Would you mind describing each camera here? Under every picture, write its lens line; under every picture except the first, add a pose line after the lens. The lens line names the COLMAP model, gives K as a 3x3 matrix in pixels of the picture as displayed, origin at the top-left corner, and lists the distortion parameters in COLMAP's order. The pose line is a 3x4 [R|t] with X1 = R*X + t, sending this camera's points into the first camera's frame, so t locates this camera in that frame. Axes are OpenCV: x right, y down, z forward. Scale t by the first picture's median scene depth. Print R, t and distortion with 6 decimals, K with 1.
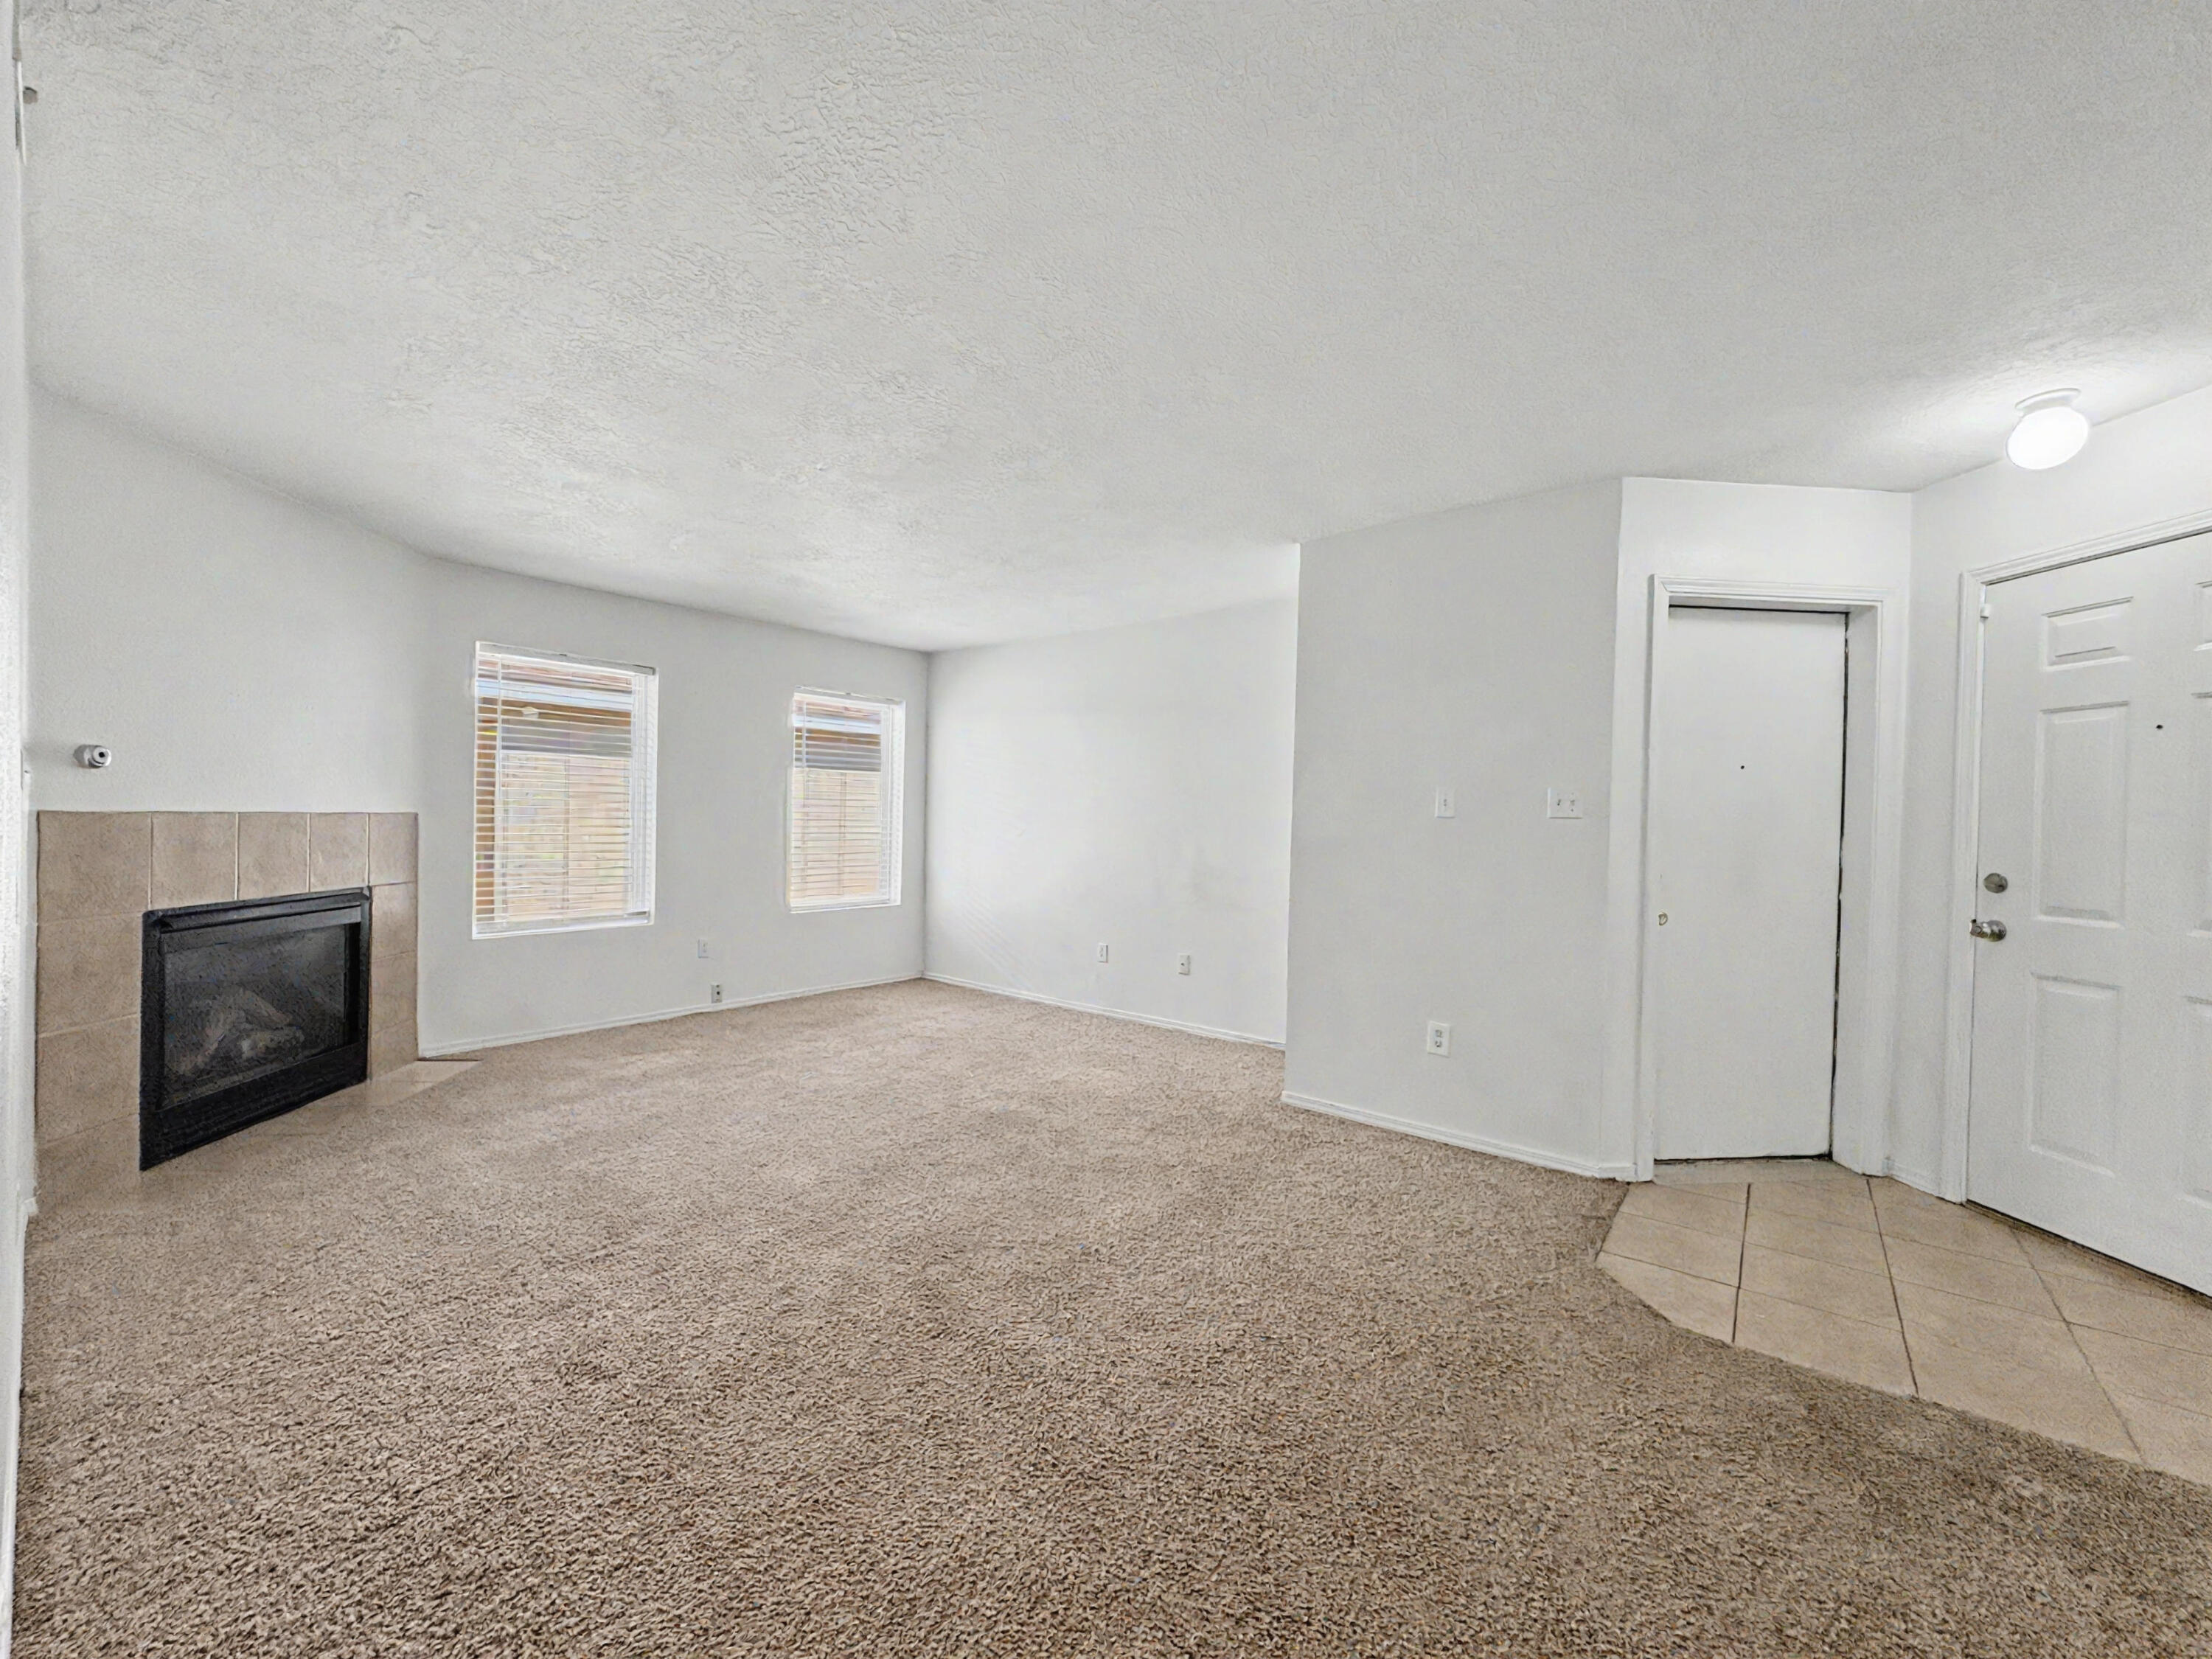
lens RADIAL K [[880.8, 0, 1107.0], [0, 880.8, 824.0], [0, 0, 1]] dist [0.000580, -0.000442]
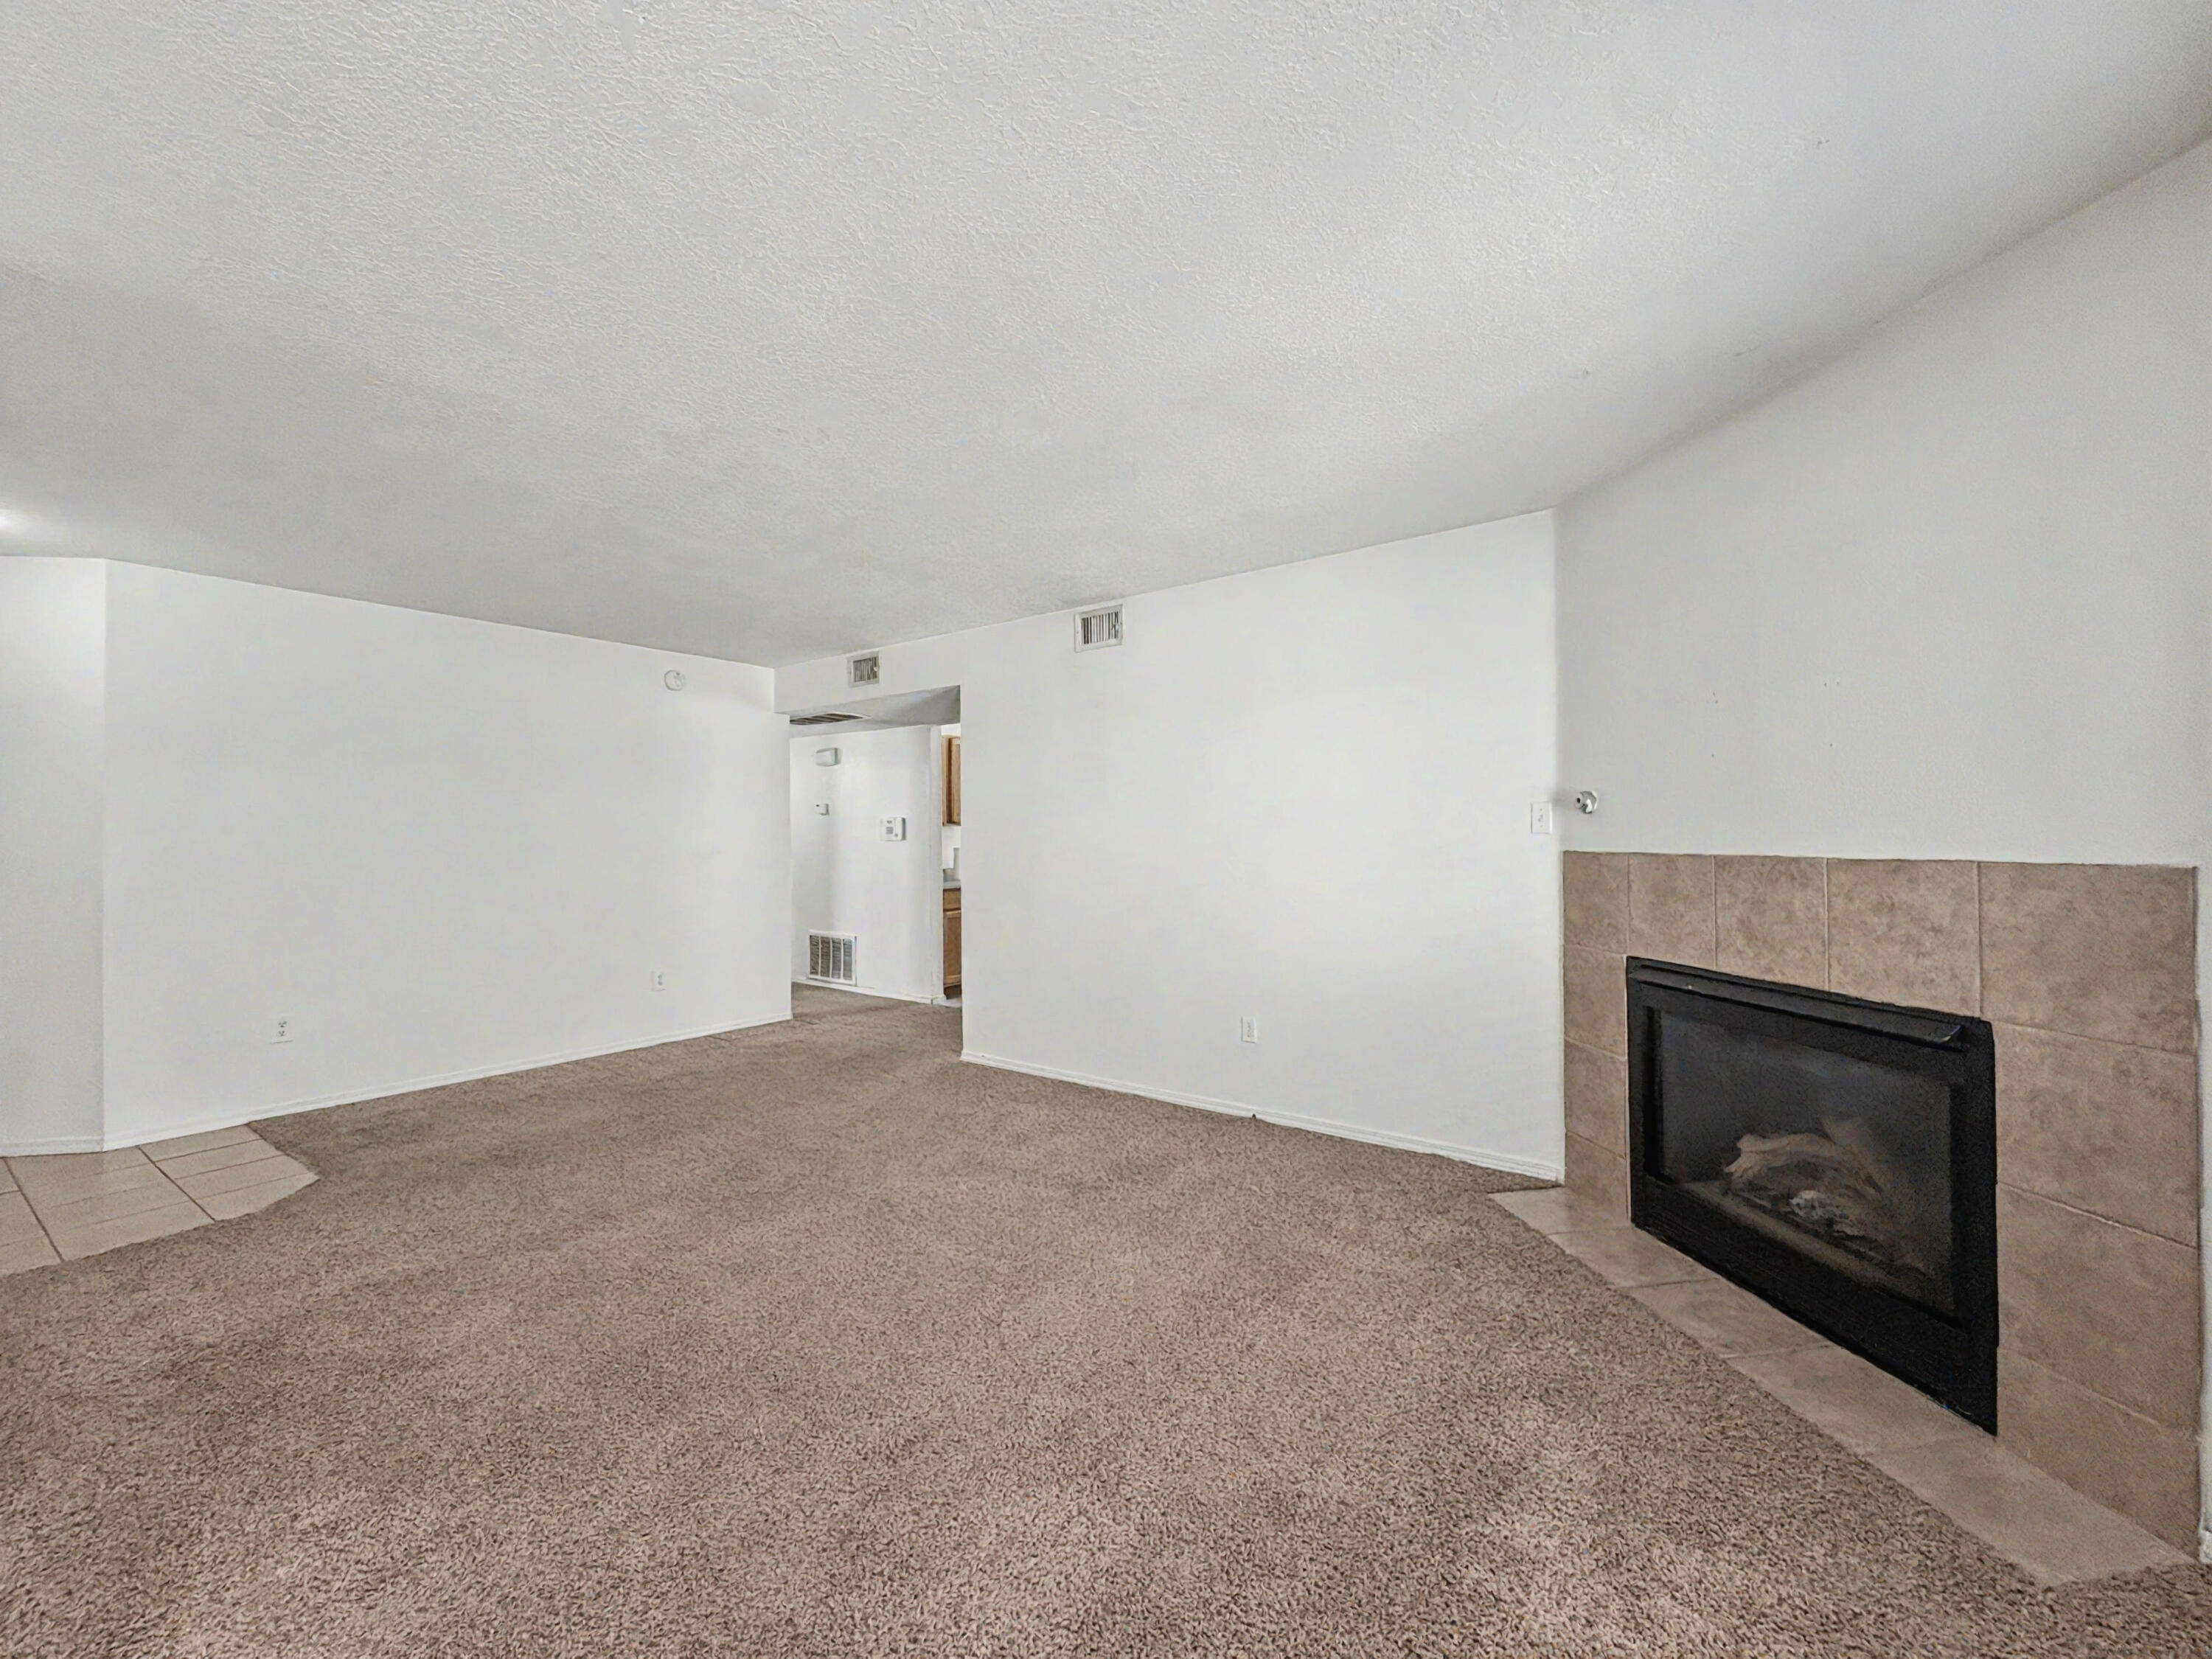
lens RADIAL K [[880.8, 0, 1104.7], [0, 880.8, 829.2], [0, 0, 1]] dist [0.000580, -0.000442]
pose [[-0.998310, -0.001947, -0.058083, -0.466598], [-0.002218, 0.999987, 0.004611, -0.043043], [0.058073, 0.004732, -0.998301, 1.953580]]
